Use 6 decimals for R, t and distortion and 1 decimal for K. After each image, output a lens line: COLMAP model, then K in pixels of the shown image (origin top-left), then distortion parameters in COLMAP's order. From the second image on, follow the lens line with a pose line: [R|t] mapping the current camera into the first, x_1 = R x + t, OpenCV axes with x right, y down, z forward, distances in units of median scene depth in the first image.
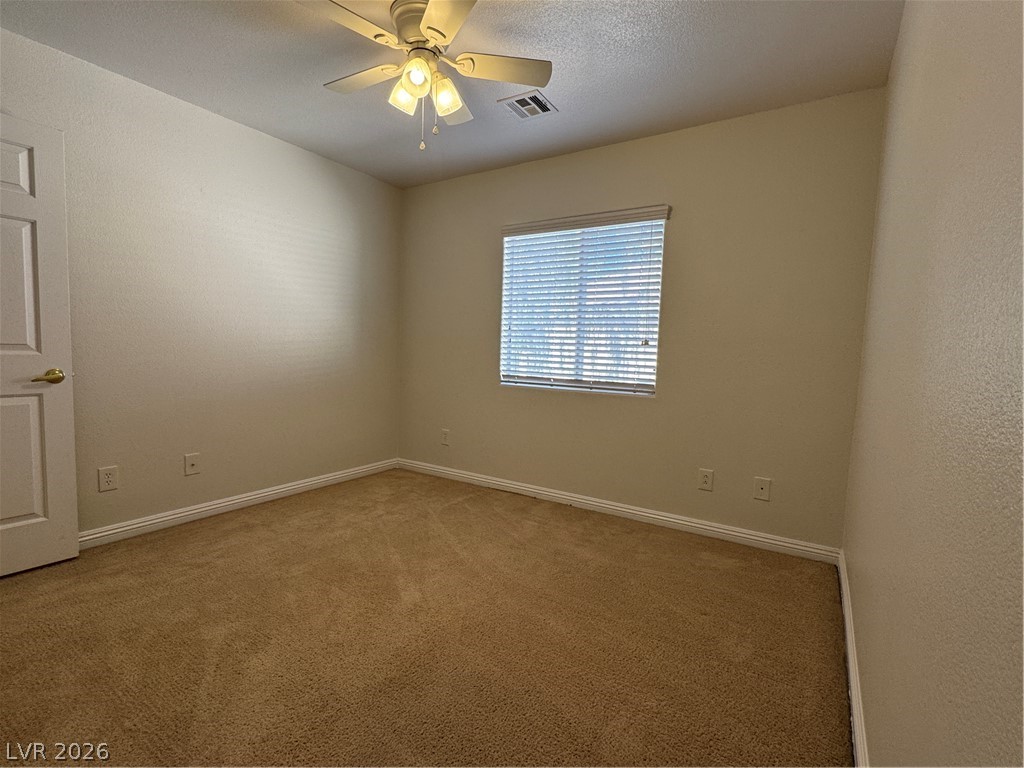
lens RADIAL K [[485.7, 0, 512.0], [0, 485.7, 387.1], [0, 0, 1]] dist [-0.000967, 0.000962]
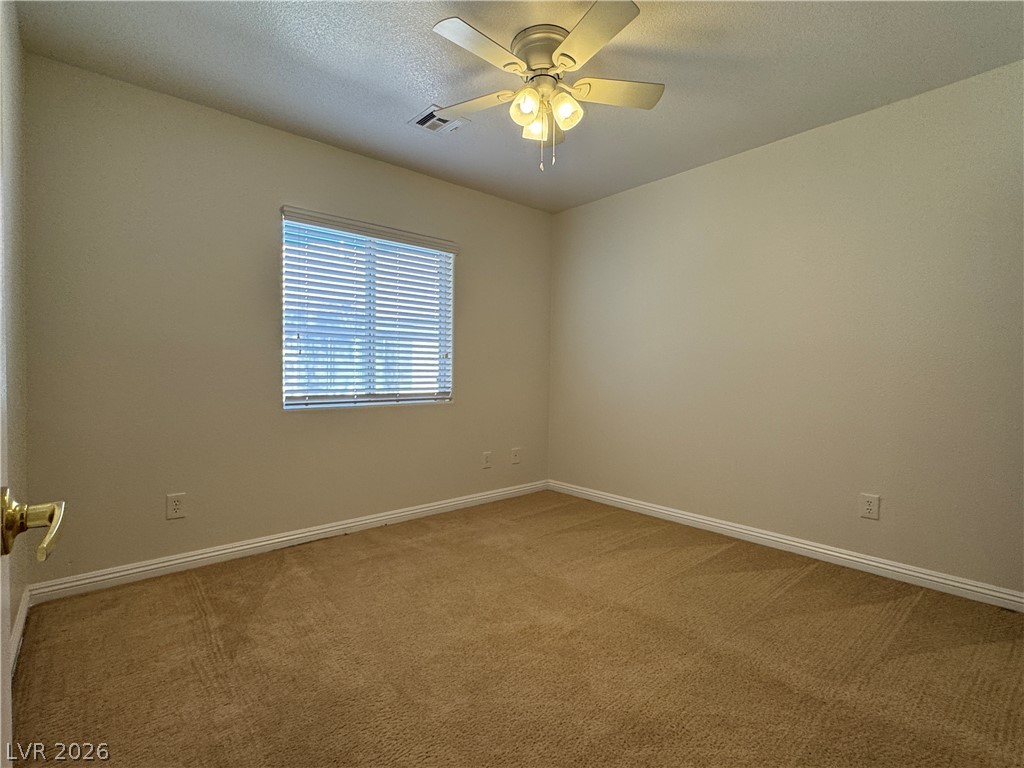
lens RADIAL K [[485.7, 0, 512.4], [0, 485.7, 382.1], [0, 0, 1]] dist [-0.000967, 0.000962]
pose [[0.274804, -0.055301, 0.959909, -0.701606], [0.075487, 0.996504, 0.035798, -0.051538], [-0.958532, 0.062623, 0.278018, 0.468047]]
